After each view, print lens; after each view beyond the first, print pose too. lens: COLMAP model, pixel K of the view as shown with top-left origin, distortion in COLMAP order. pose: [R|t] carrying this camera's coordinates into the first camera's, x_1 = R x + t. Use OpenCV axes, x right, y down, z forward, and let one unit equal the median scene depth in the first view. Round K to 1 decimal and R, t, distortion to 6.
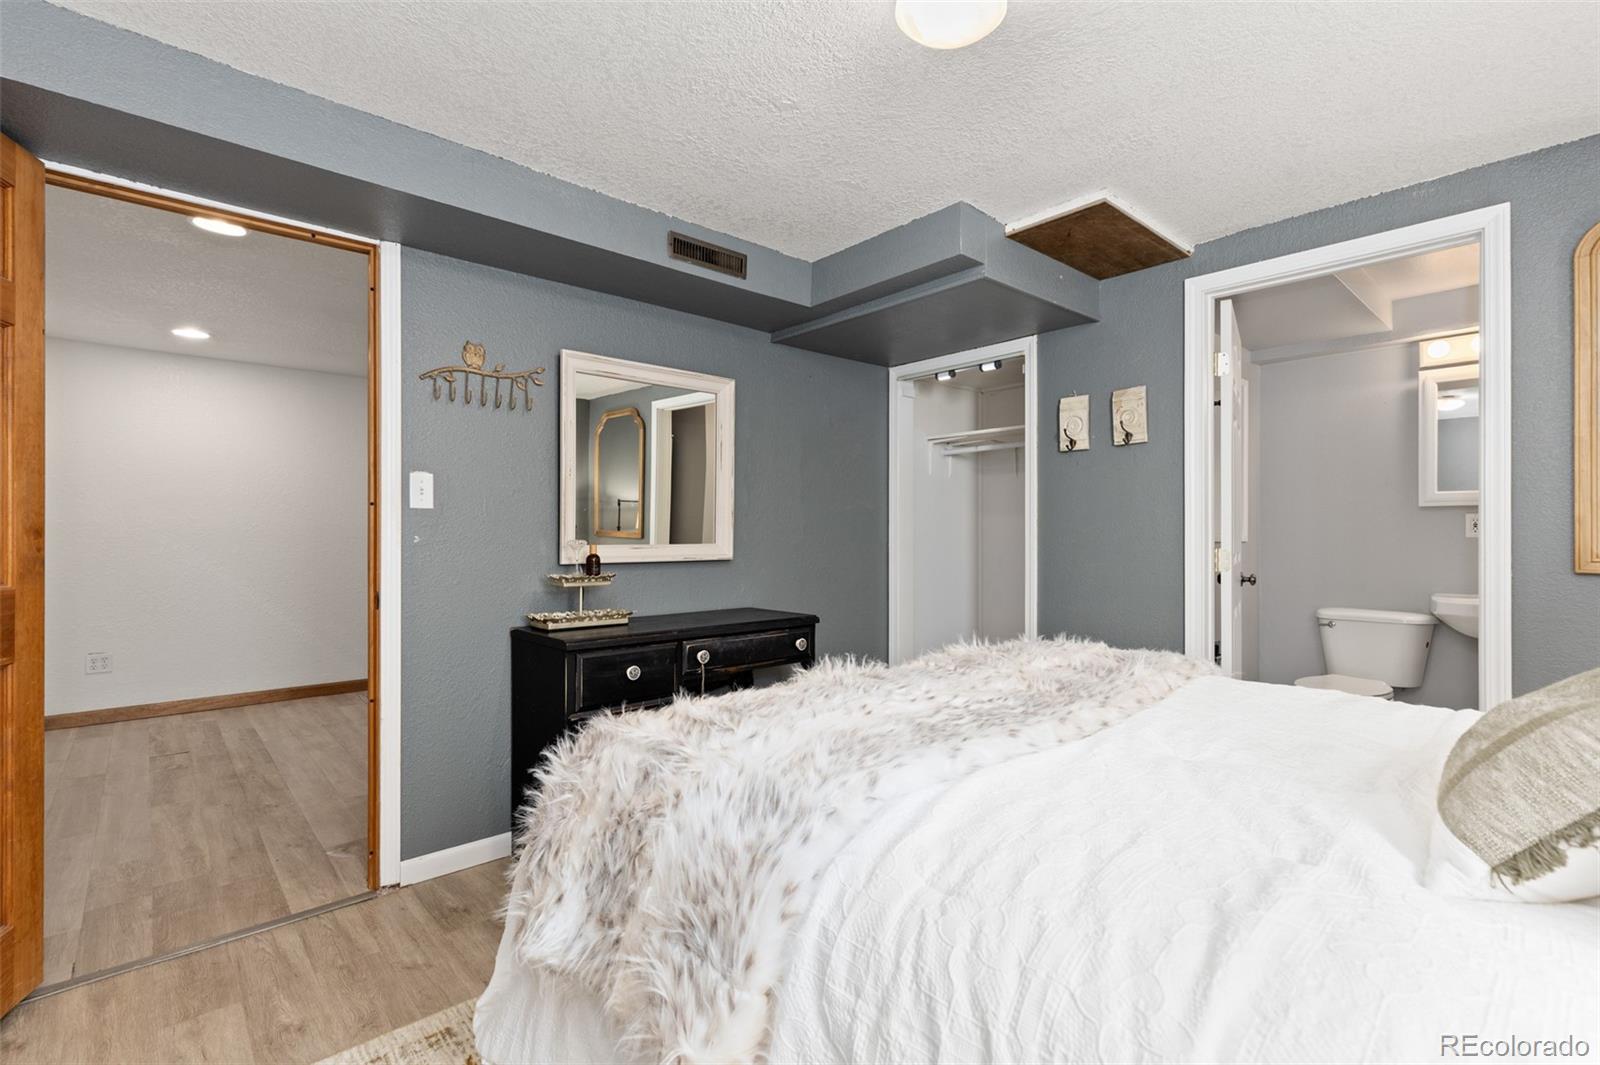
lens RADIAL K [[738.3, 0, 790.3], [0, 738.3, 530.7], [0, 0, 1]] dist [-0.002131, 0.000318]
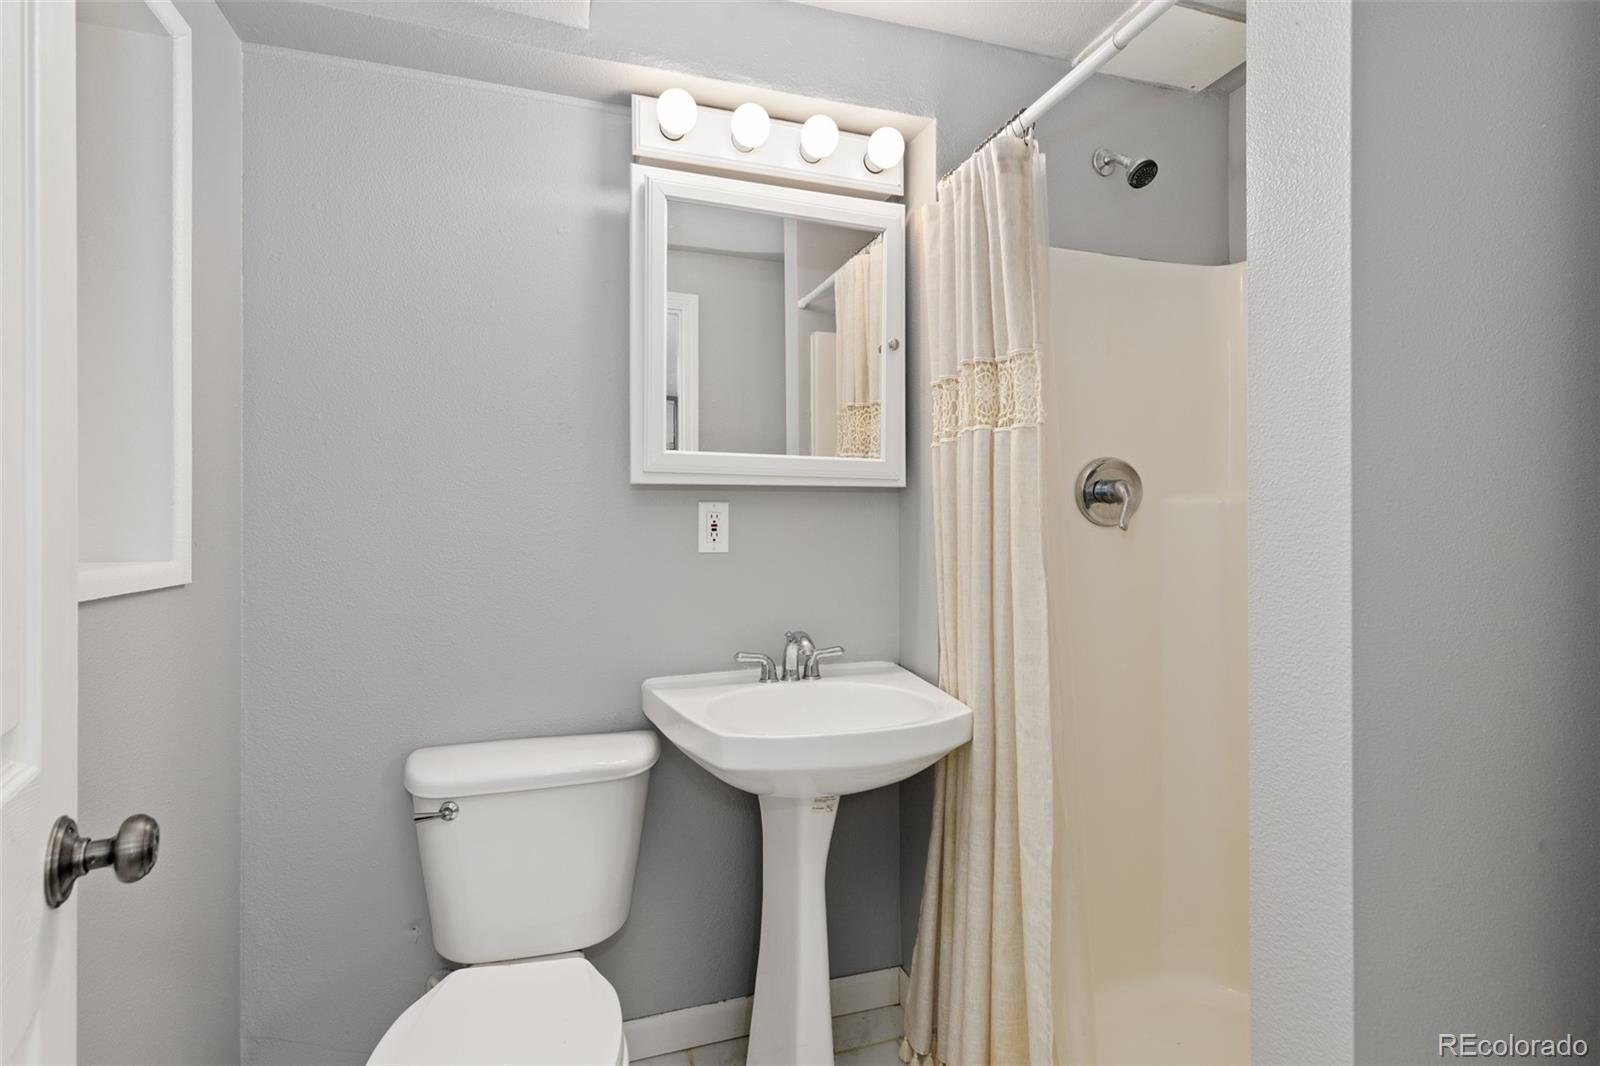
lens RADIAL K [[738.3, 0, 794.7], [0, 738.3, 525.6], [0, 0, 1]] dist [-0.002131, 0.000318]
pose [[0.391781, -0.002134, 0.920056, 0.509001], [-0.004642, 0.999980, 0.004296, -0.010765], [-0.920047, -0.005954, 0.391763, 0.760719]]
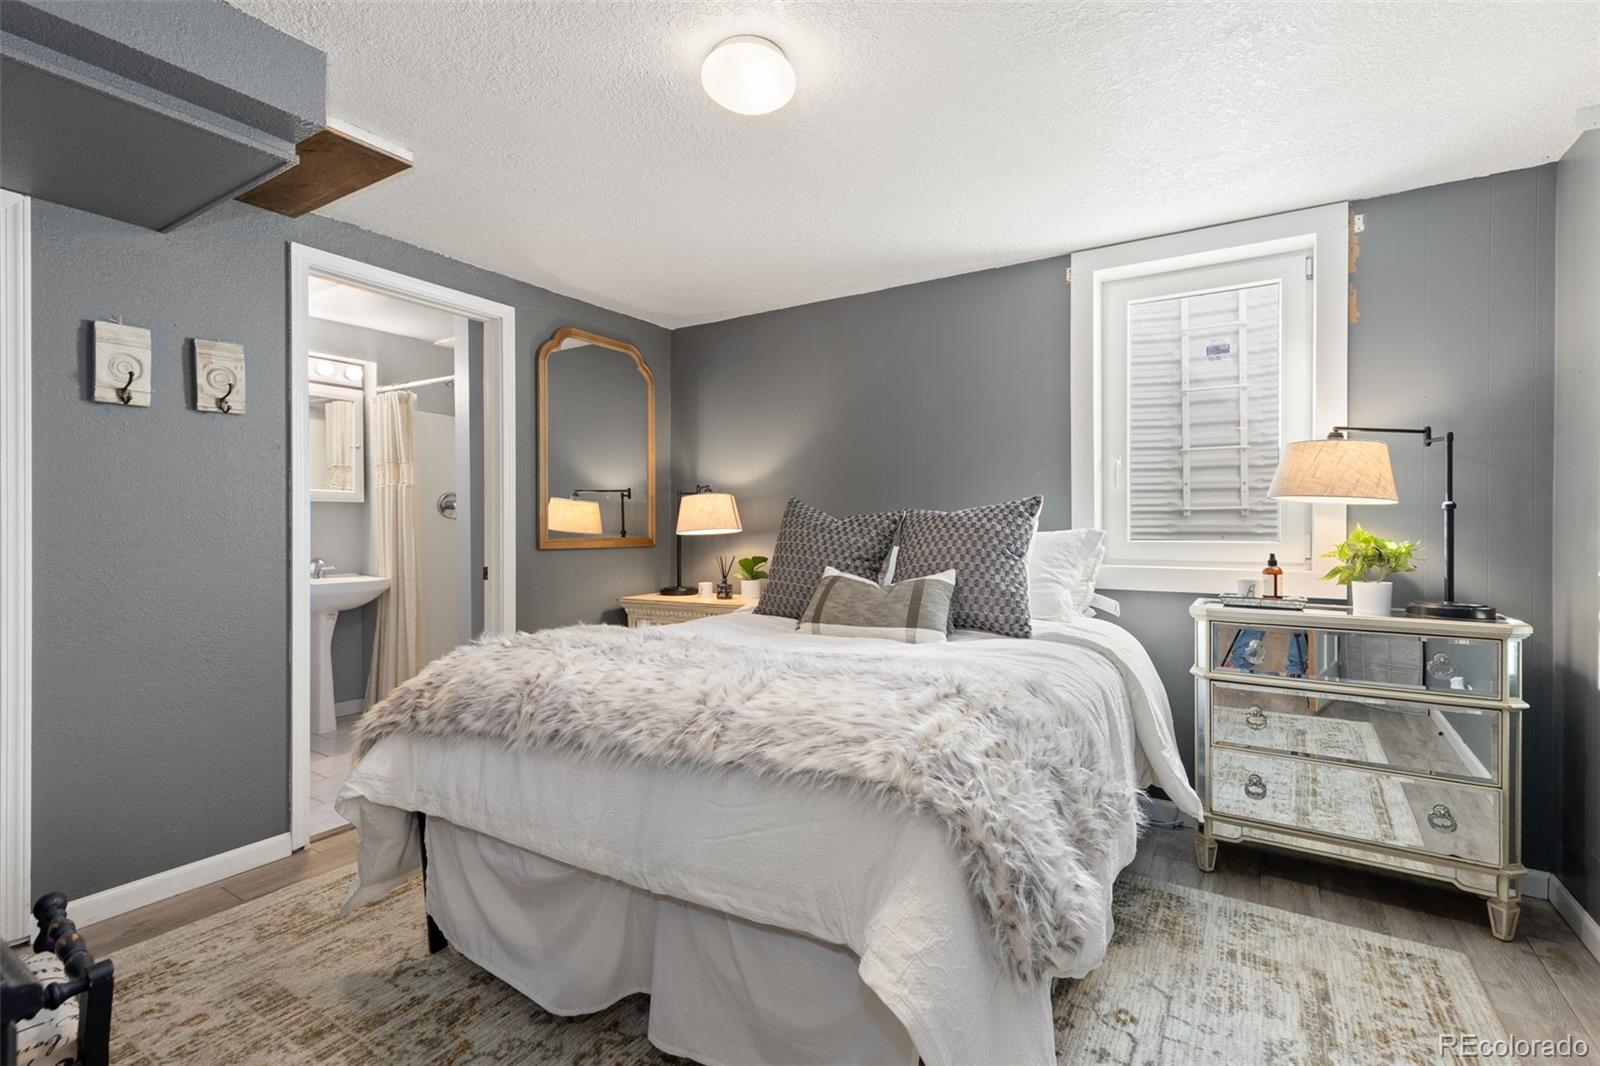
lens RADIAL K [[738.3, 0, 796.8], [0, 738.3, 529.7], [0, 0, 1]] dist [-0.002131, 0.000318]
pose [[-0.285870, -0.005868, 0.958251, -0.407307], [-0.002751, 0.999982, 0.005303, 0.002816], [-0.958265, -0.001120, -0.285881, 0.541935]]
